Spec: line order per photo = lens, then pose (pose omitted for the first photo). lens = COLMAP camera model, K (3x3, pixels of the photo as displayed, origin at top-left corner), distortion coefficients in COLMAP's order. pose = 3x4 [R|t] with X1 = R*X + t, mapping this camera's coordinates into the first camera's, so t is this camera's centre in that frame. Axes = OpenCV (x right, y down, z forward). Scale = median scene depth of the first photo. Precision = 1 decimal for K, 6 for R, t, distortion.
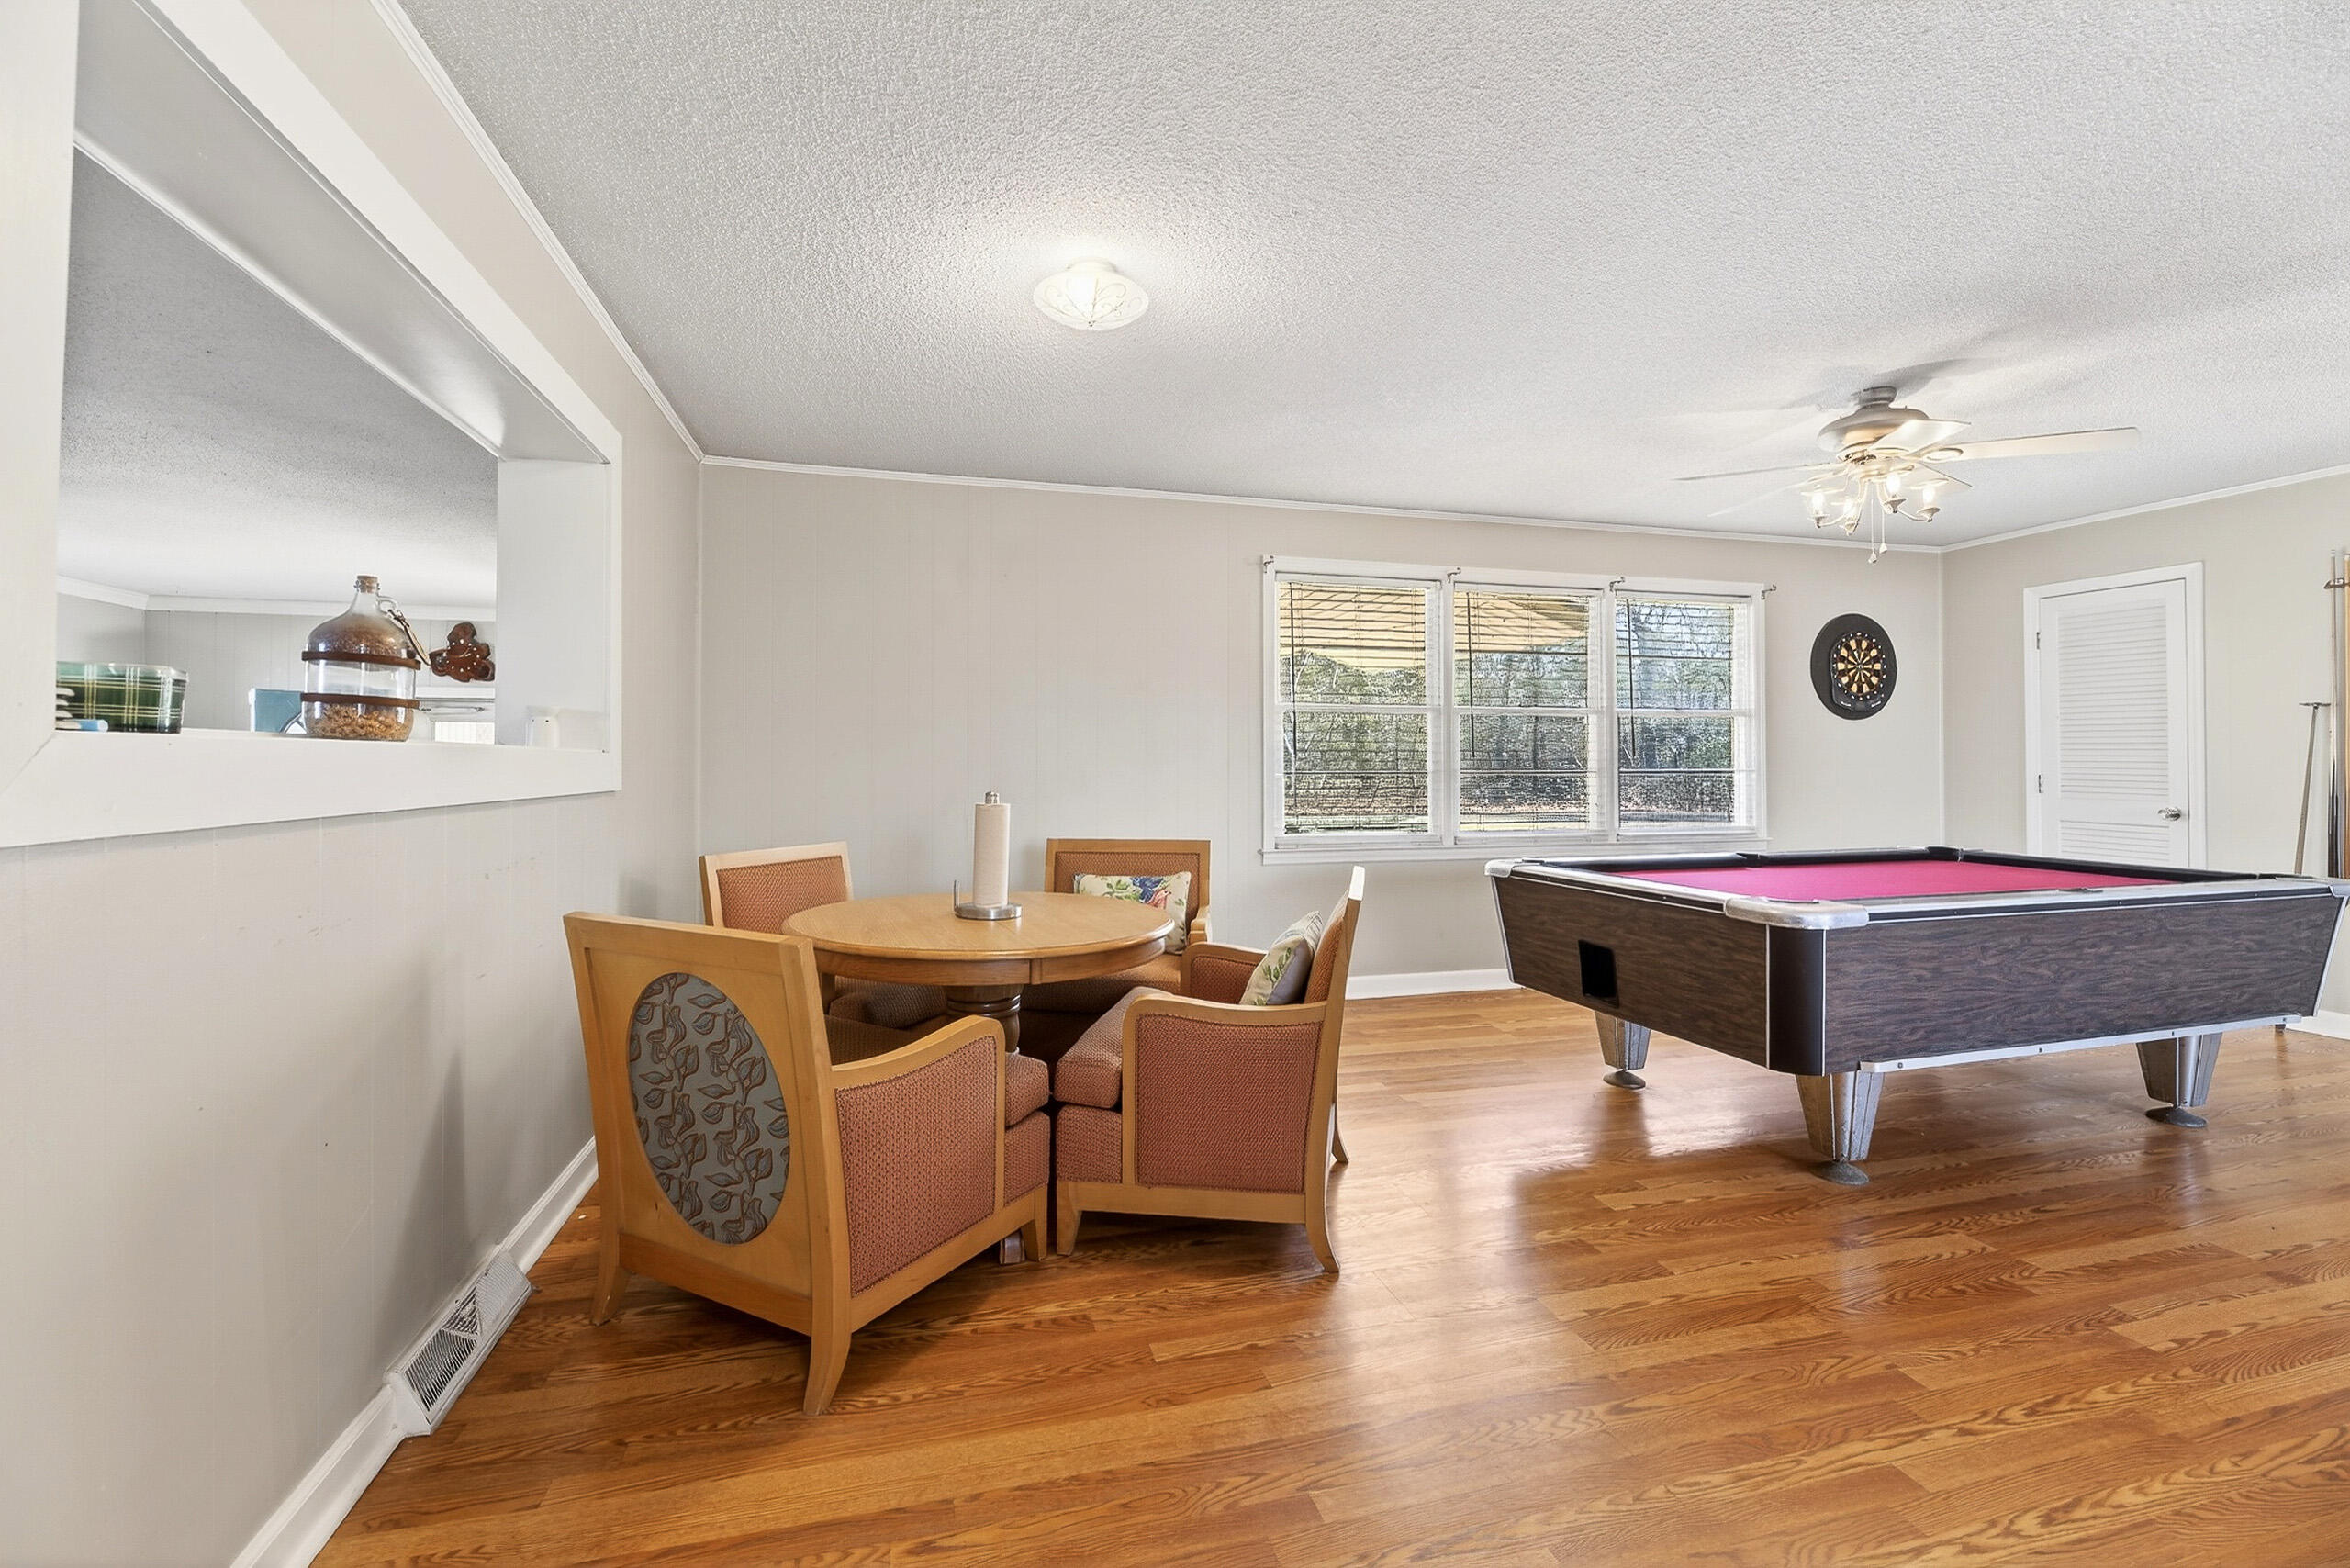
lens RADIAL K [[949.9, 0, 1154.7], [0, 949.9, 747.4], [0, 0, 1]] dist [-0.001636, -0.002588]
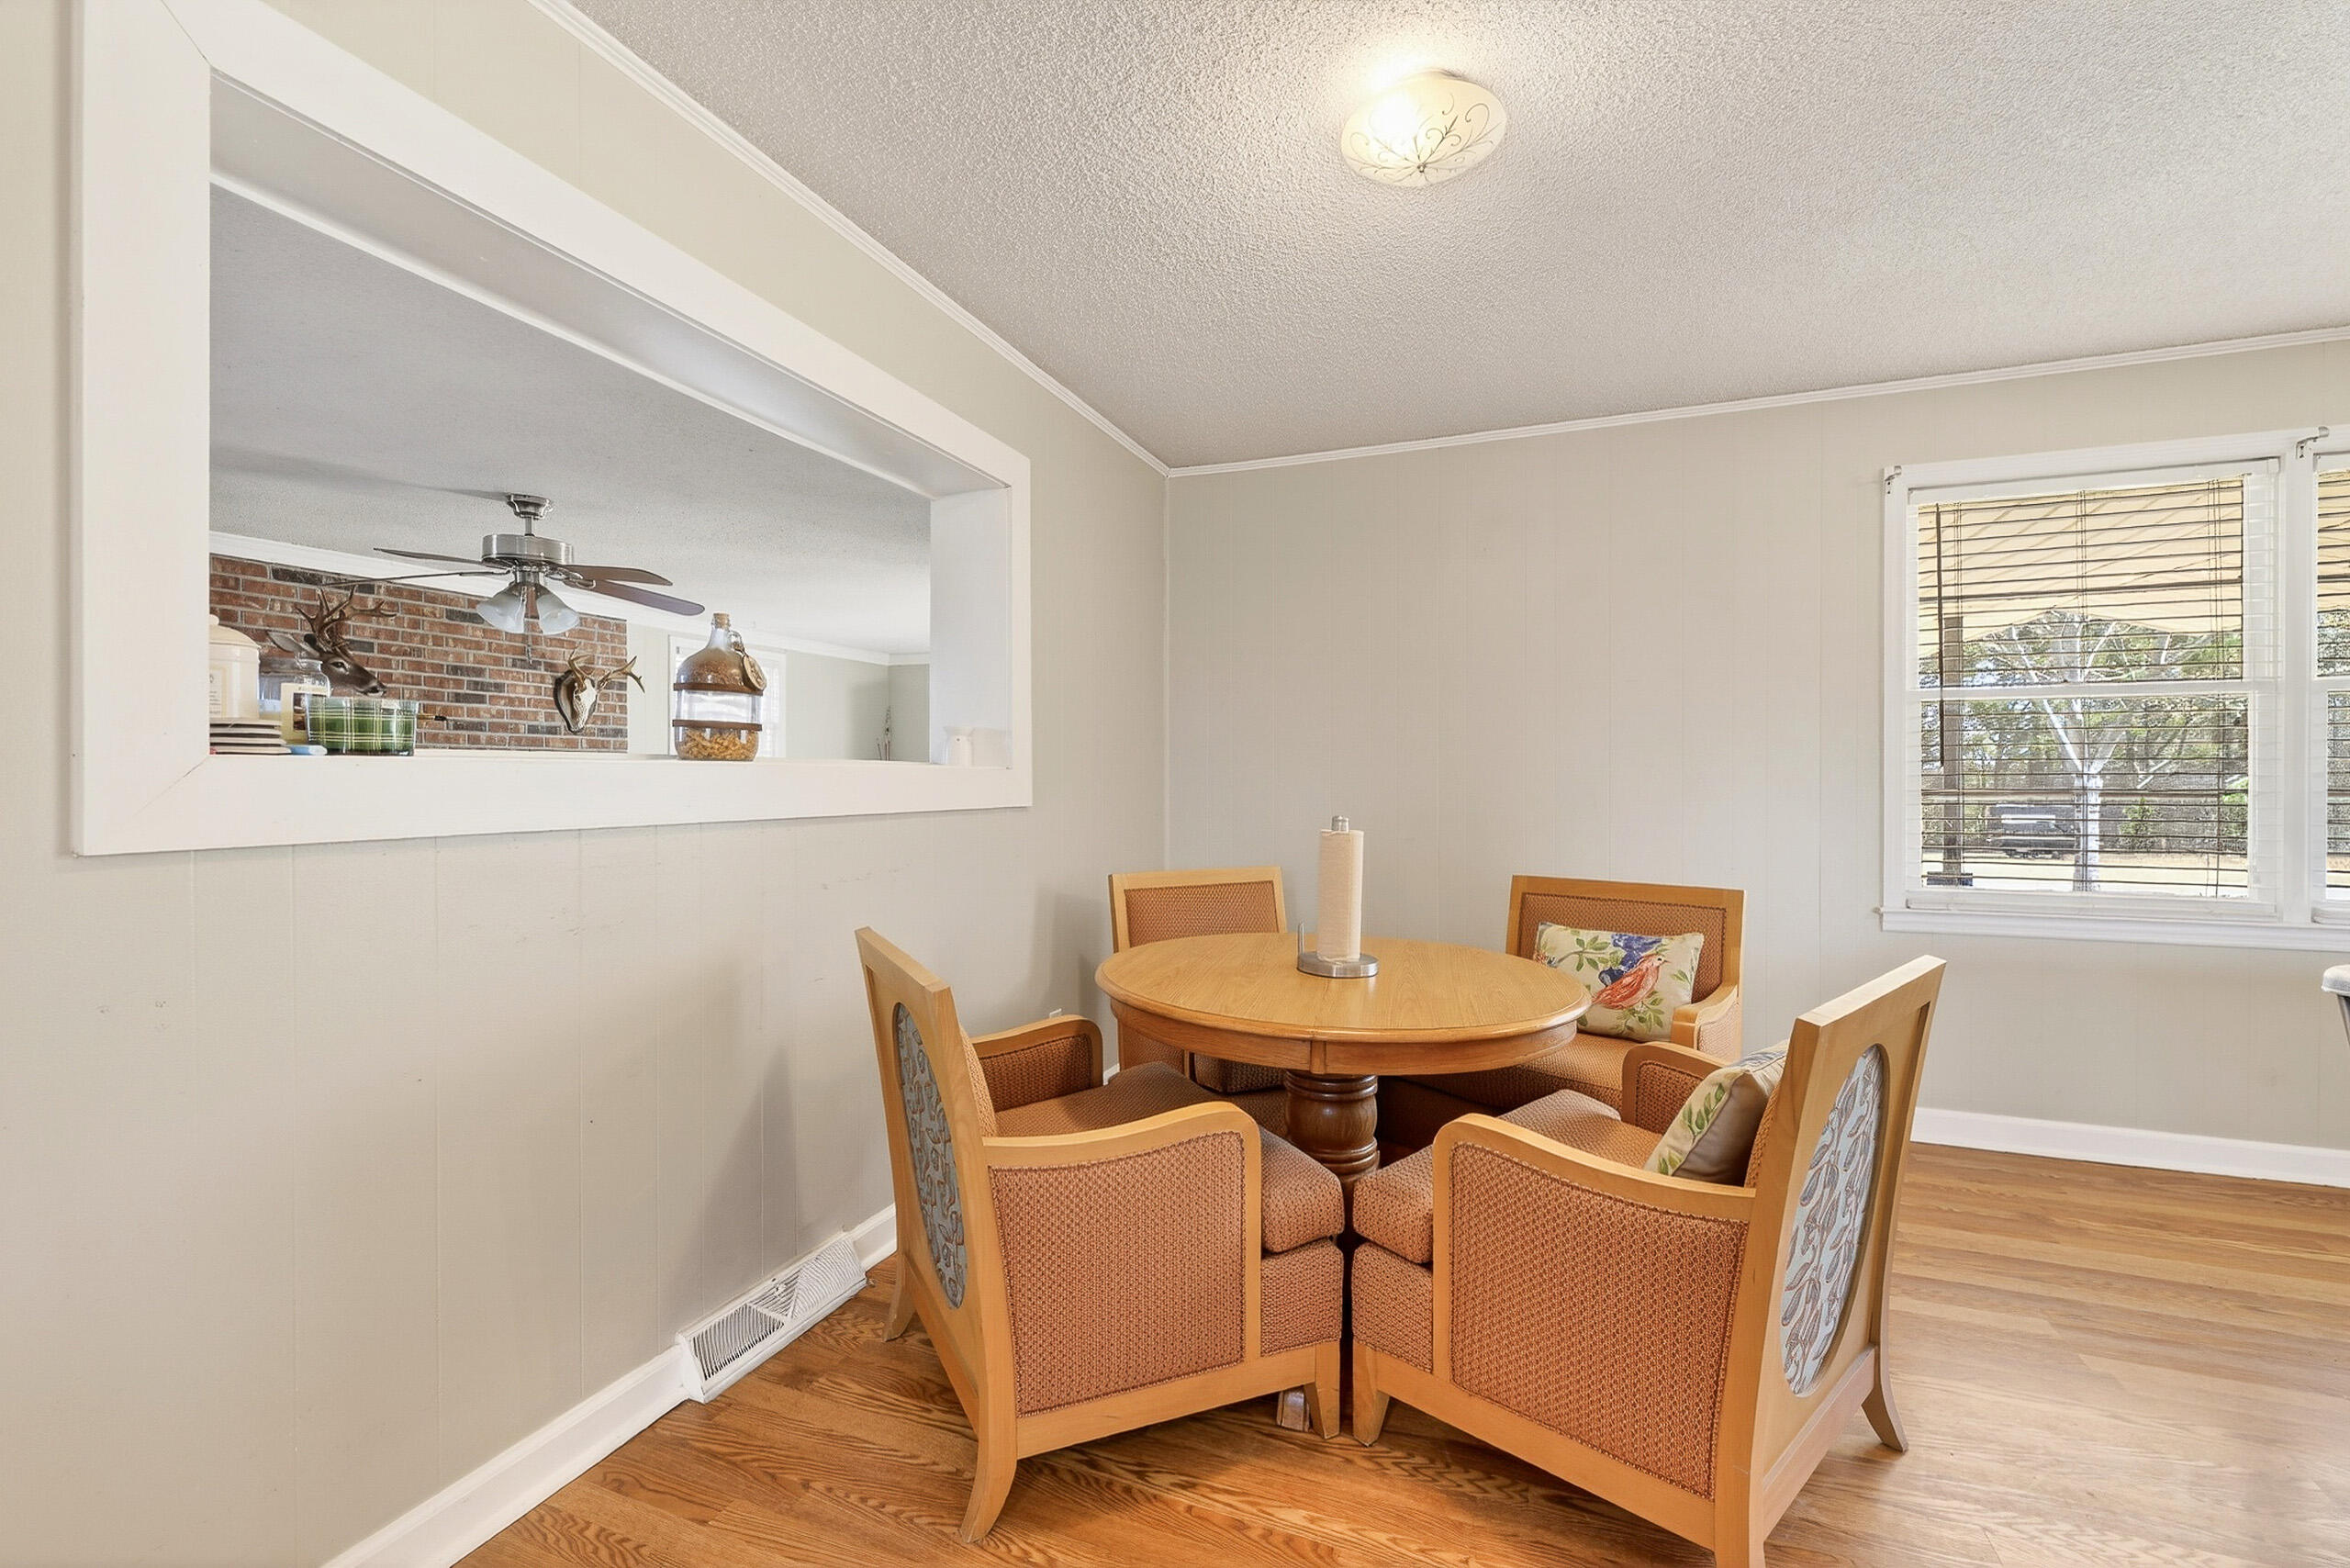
lens RADIAL K [[981.3, 0, 1184.7], [0, 981.3, 783.6], [0, 0, 1]] dist [0.001966, -0.001312]
pose [[0.814513, 0.001481, -0.580144, 0.227694], [0.010864, 0.999782, 0.017804, 0.004046], [0.580044, -0.020805, 0.814320, 0.292410]]
